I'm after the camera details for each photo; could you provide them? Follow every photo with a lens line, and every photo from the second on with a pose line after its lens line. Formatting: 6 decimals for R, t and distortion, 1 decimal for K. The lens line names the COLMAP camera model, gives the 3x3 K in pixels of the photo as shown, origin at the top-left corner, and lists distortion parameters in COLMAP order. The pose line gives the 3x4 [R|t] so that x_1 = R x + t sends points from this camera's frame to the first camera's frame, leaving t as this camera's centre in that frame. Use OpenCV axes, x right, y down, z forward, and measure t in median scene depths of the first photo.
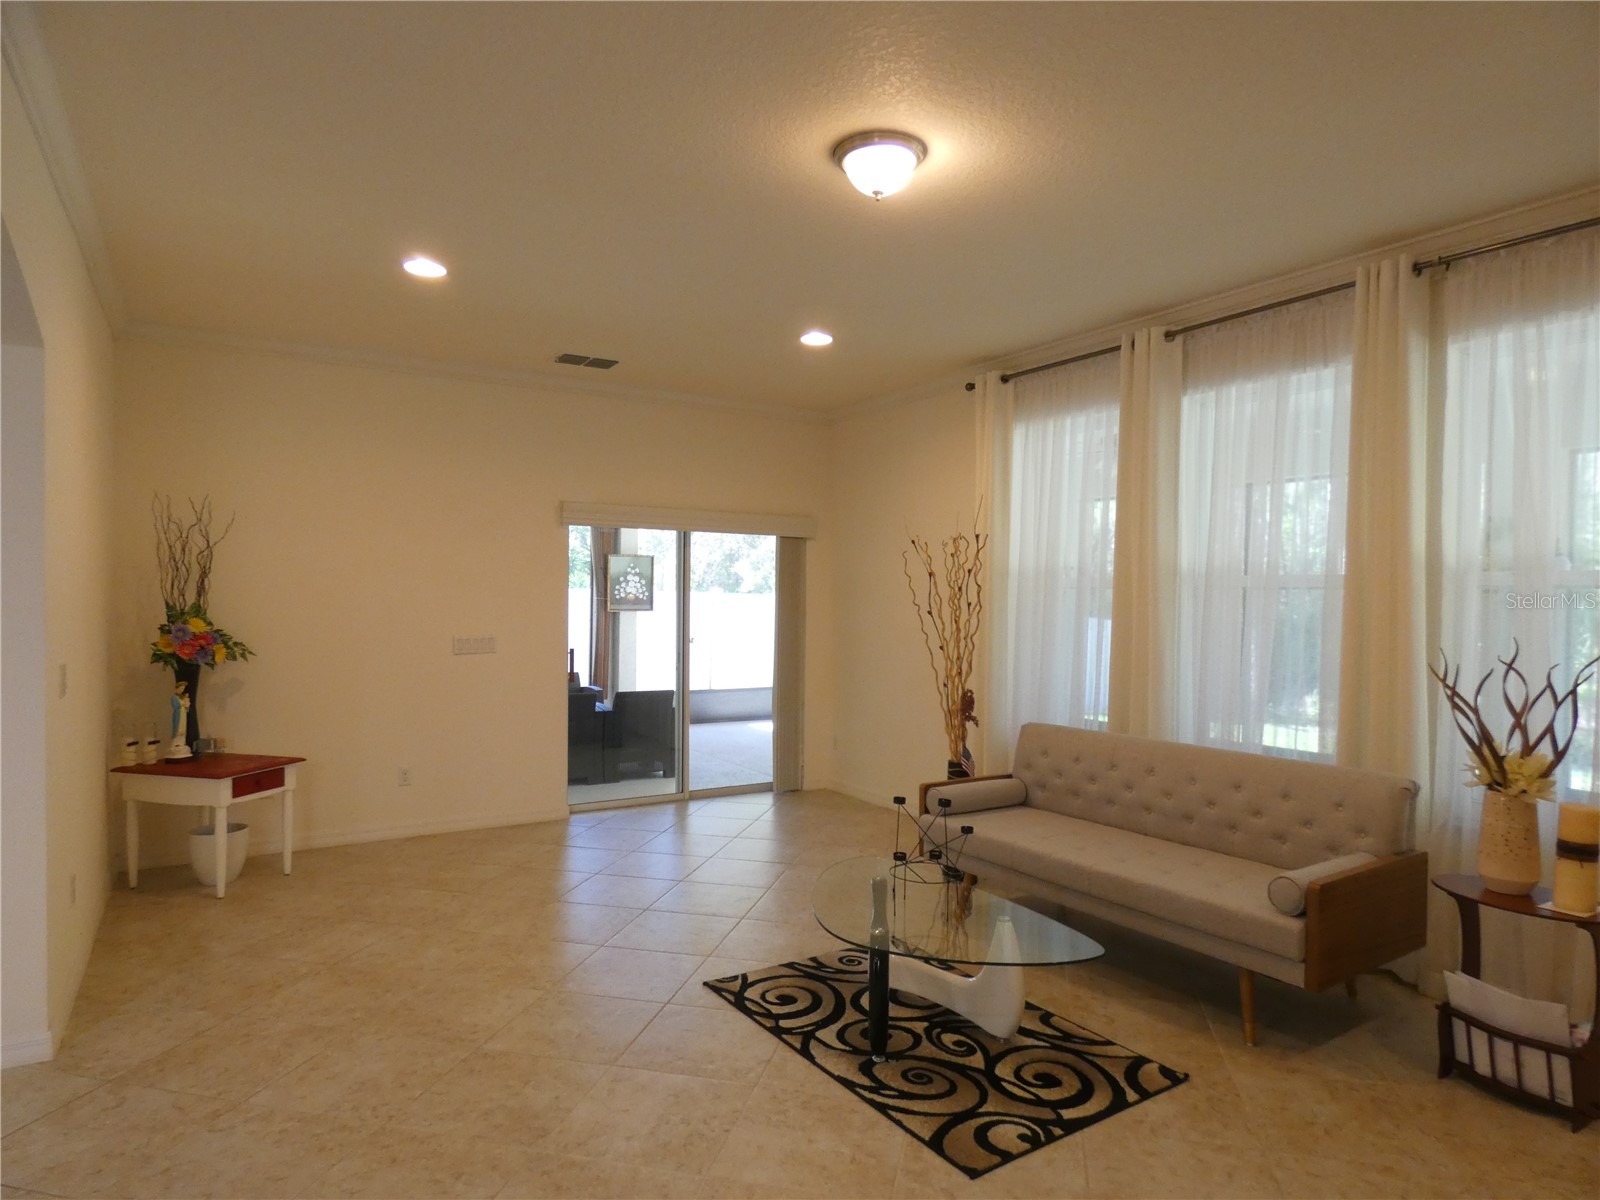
lens RADIAL K [[954.0, 0, 800.0], [0, 954.0, 600.0], [0, 0, 1]] dist [-0.003645, 0.022682]
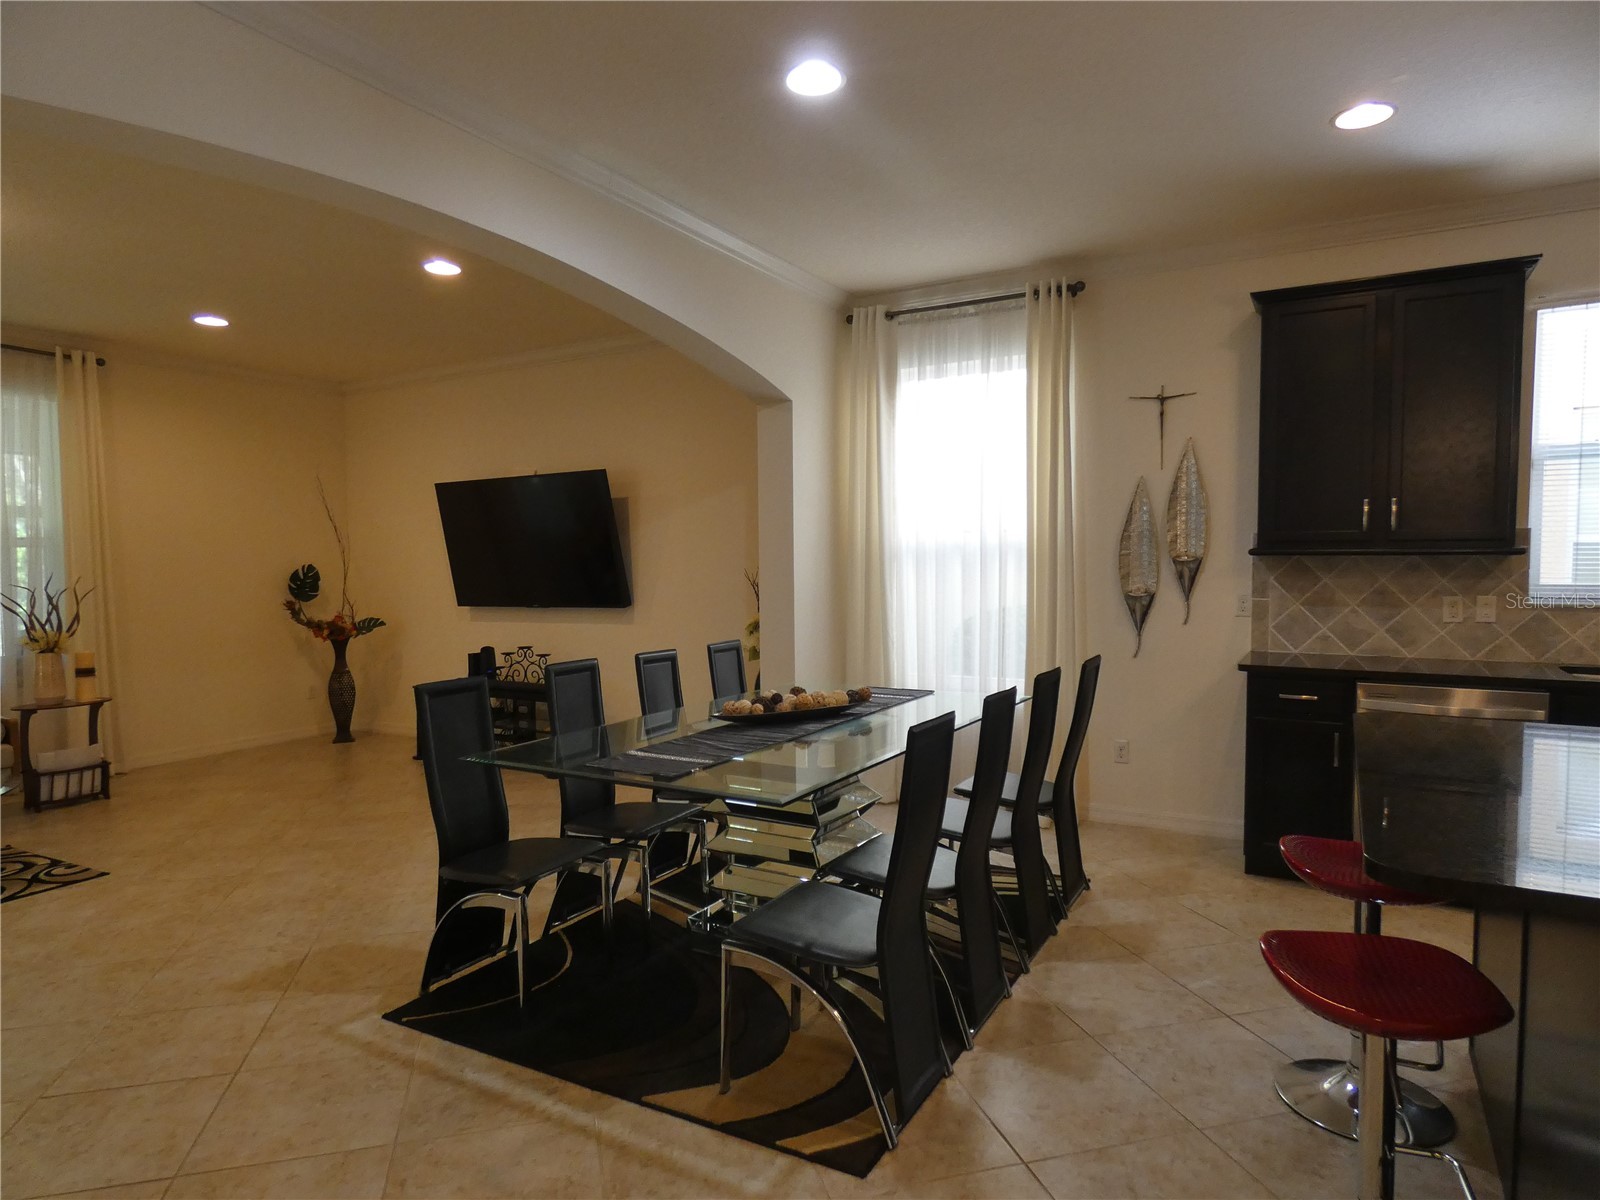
lens RADIAL K [[939.9, 0, 799.4], [0, 939.9, 617.3], [0, 0, 1]] dist [-0.006138, -0.001234]
pose [[-0.464896, -0.054921, 0.883660, -1.534740], [0.015576, 0.997412, 0.070185, 0.021235], [-0.885229, 0.046392, -0.462837, 0.514277]]
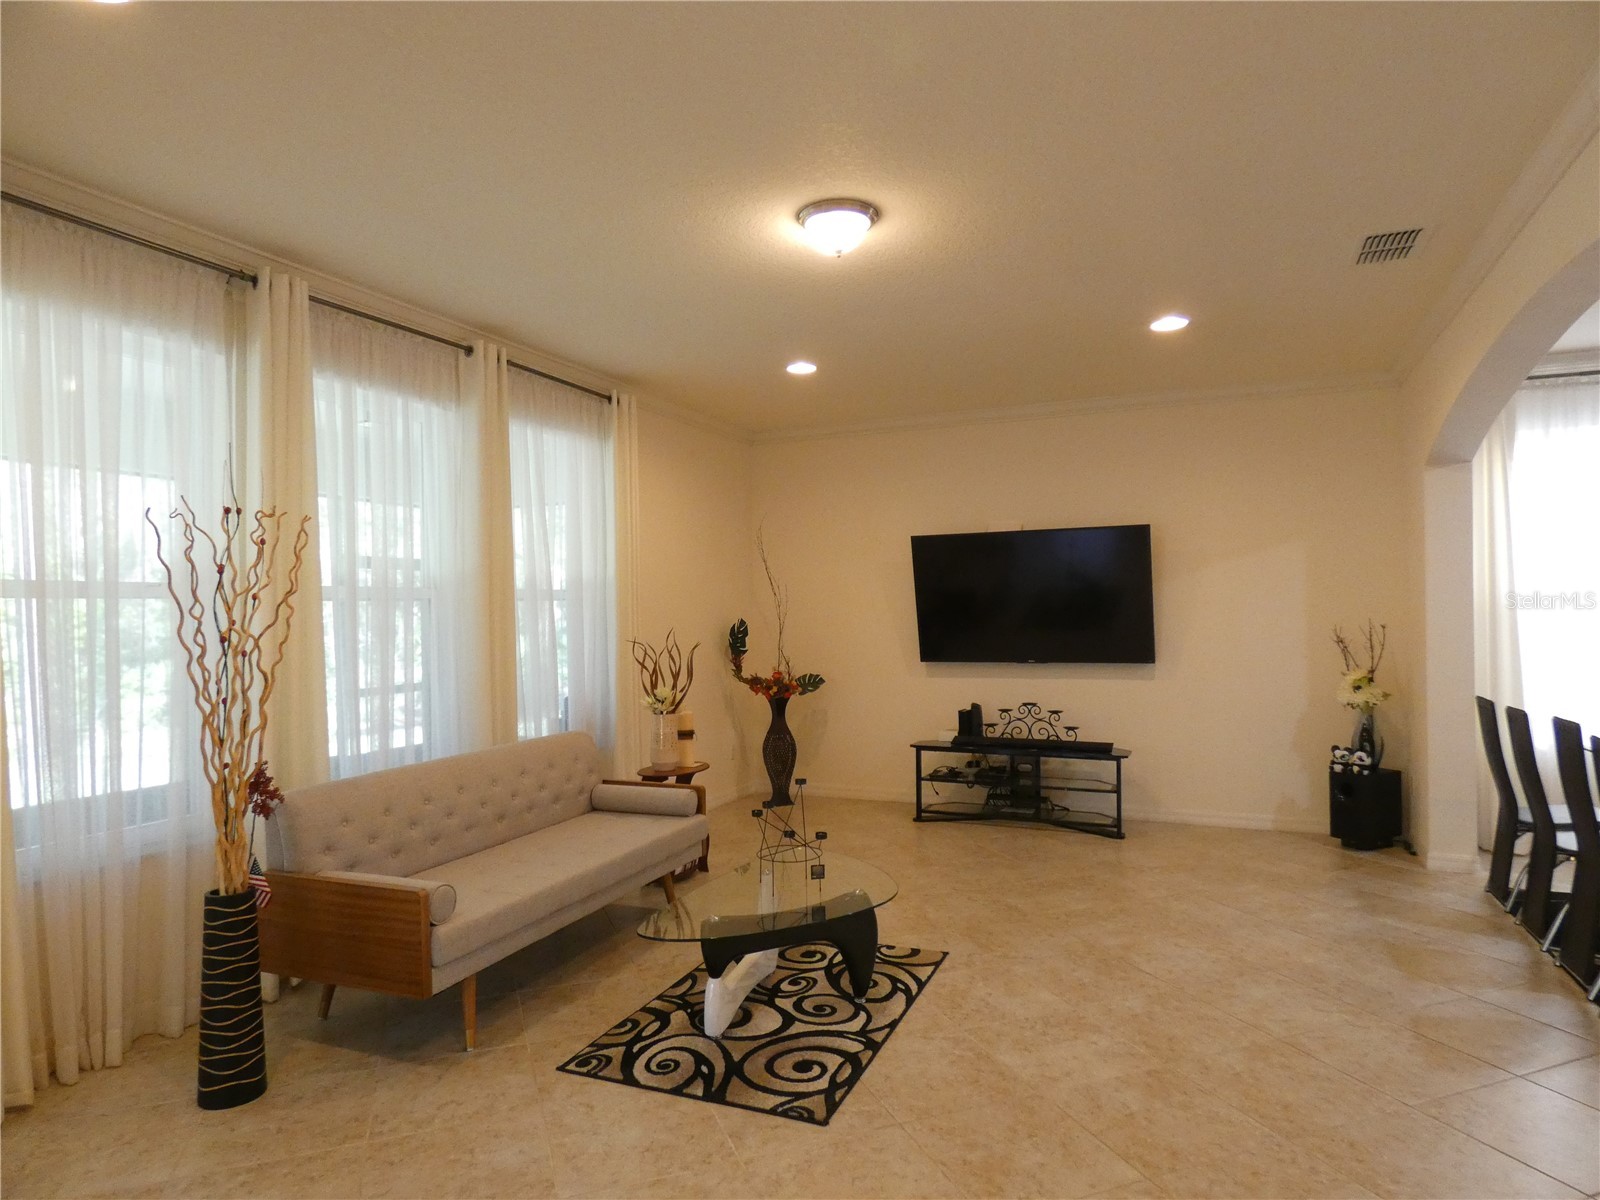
lens RADIAL K [[954.0, 0, 800.0], [0, 954.0, 600.0], [0, 0, 1]] dist [-0.003645, 0.022682]
pose [[-0.548327, 0.006429, 0.836239, -0.849015], [0.013218, 0.999912, 0.000980, -0.010082], [-0.836159, 0.011591, -0.548364, 1.683248]]
